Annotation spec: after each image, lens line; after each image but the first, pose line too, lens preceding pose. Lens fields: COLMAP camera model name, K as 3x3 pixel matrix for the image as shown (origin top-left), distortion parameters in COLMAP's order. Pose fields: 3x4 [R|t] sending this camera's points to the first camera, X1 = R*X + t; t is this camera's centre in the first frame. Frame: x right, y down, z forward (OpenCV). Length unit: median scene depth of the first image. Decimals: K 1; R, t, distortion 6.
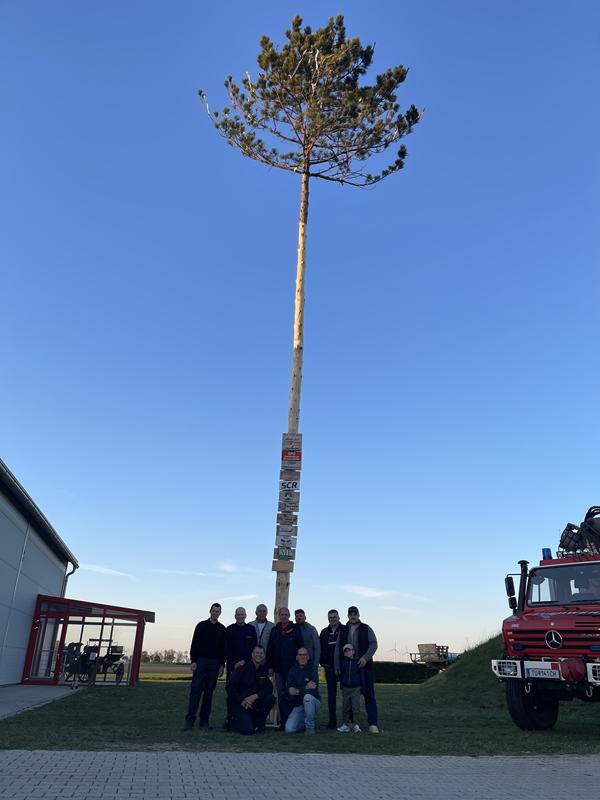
lens RADIAL K [[605.4, 0, 302.8], [0, 605.4, 401.3], [0, 0, 1]] dist [0.040518, -0.028526]
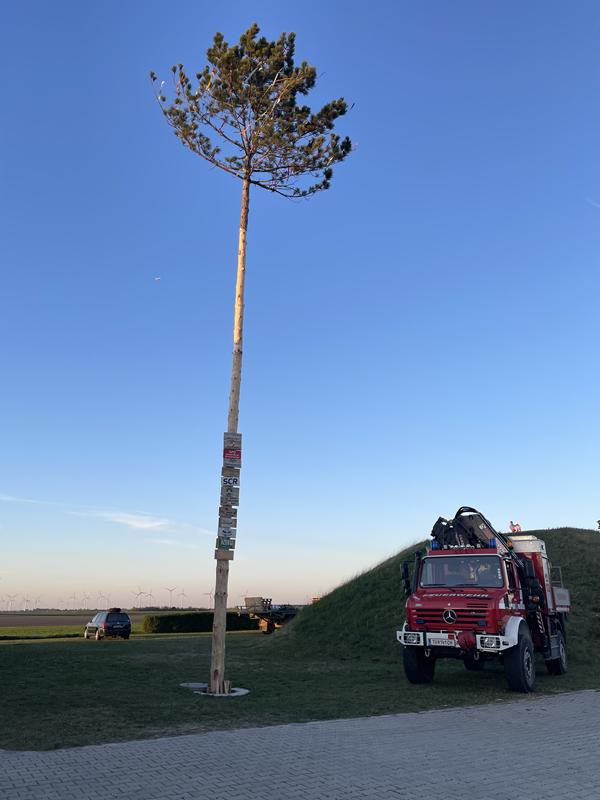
lens RADIAL K [[605.4, 0, 302.0], [0, 605.4, 397.8], [0, 0, 1]] dist [0.040518, -0.028526]
pose [[0.941227, 0.082594, 0.327522, -0.278618], [-0.108617, 0.992152, 0.061940, -0.097192], [-0.319836, -0.093874, 0.942811, -0.071648]]
